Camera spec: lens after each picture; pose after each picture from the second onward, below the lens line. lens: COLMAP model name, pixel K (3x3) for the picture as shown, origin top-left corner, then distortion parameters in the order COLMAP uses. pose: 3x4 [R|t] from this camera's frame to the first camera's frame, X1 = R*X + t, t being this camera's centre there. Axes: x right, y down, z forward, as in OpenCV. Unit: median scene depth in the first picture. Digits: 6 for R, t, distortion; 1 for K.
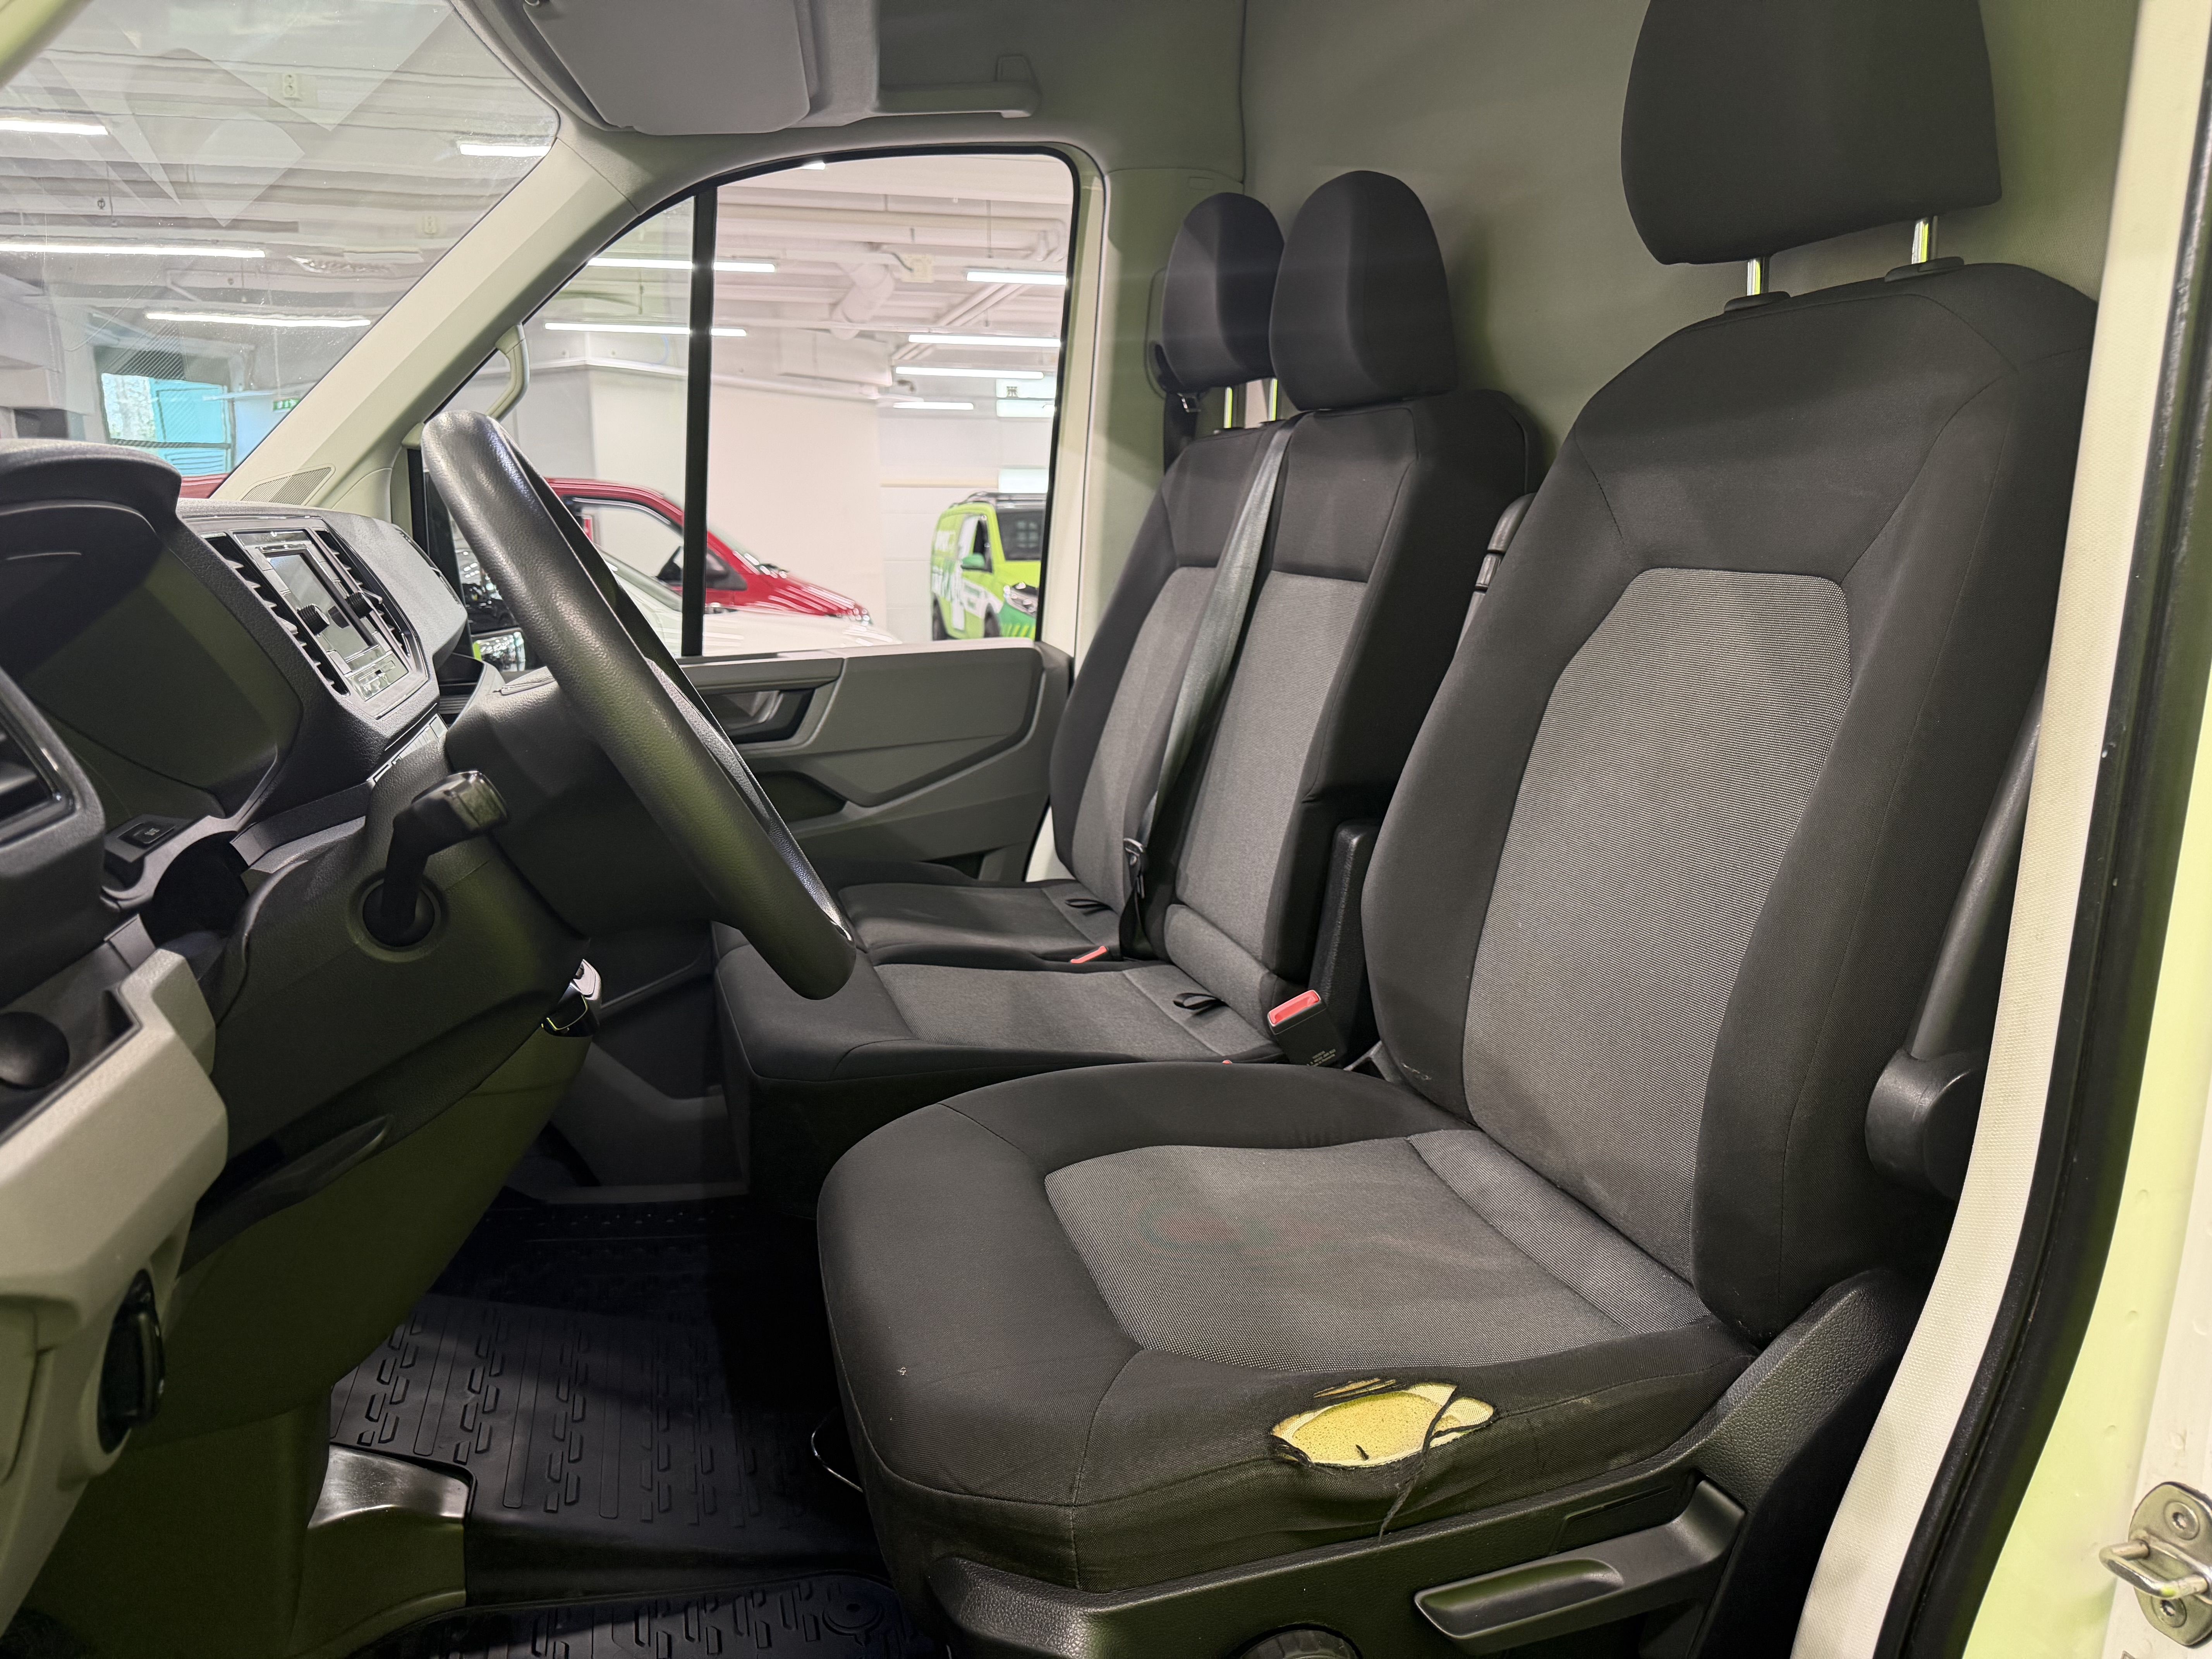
lens RADIAL K [[1612.0, 0, 1106.0], [0, 1612.0, 829.5], [0, 0, 1]] dist [0.128955, -0.169827]
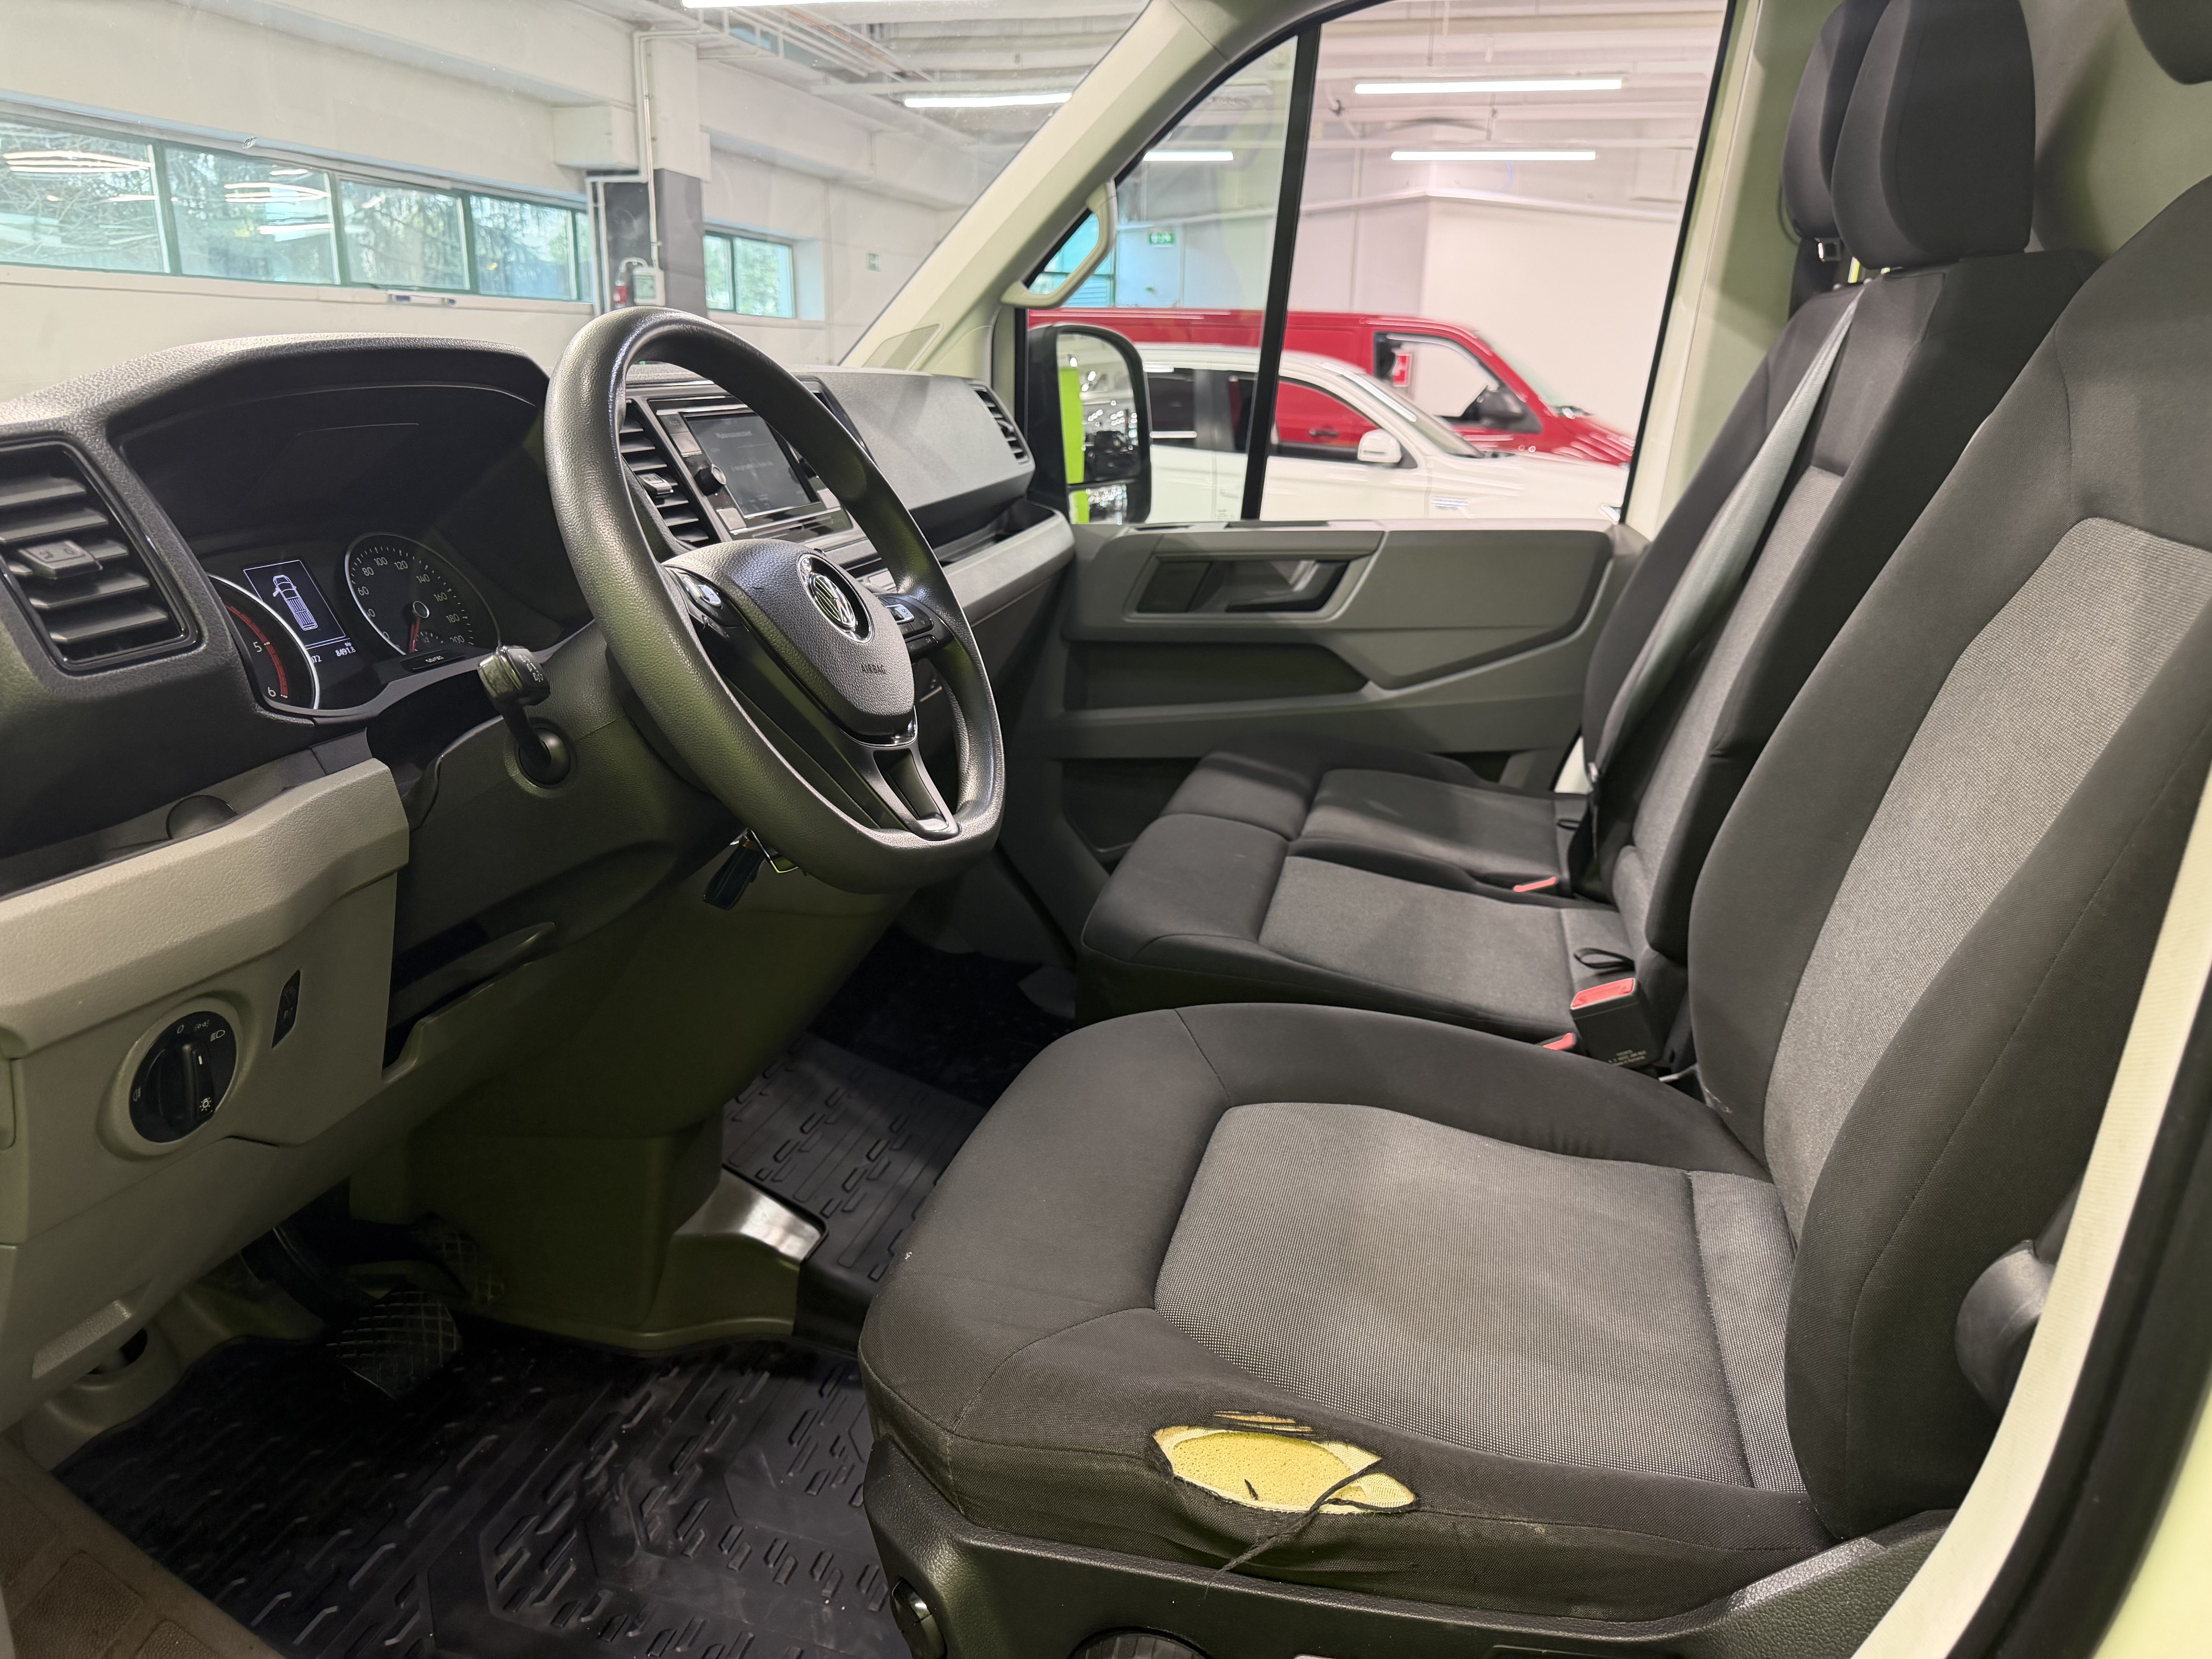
lens RADIAL K [[1612.0, 0, 1106.0], [0, 1612.0, 829.5], [0, 0, 1]] dist [0.128955, -0.169827]
pose [[0.864799, 0.166795, -0.473605, 0.210173], [-0.120094, 0.984548, 0.127450, -0.040733], [0.487545, -0.053342, 0.871467, 0.084590]]
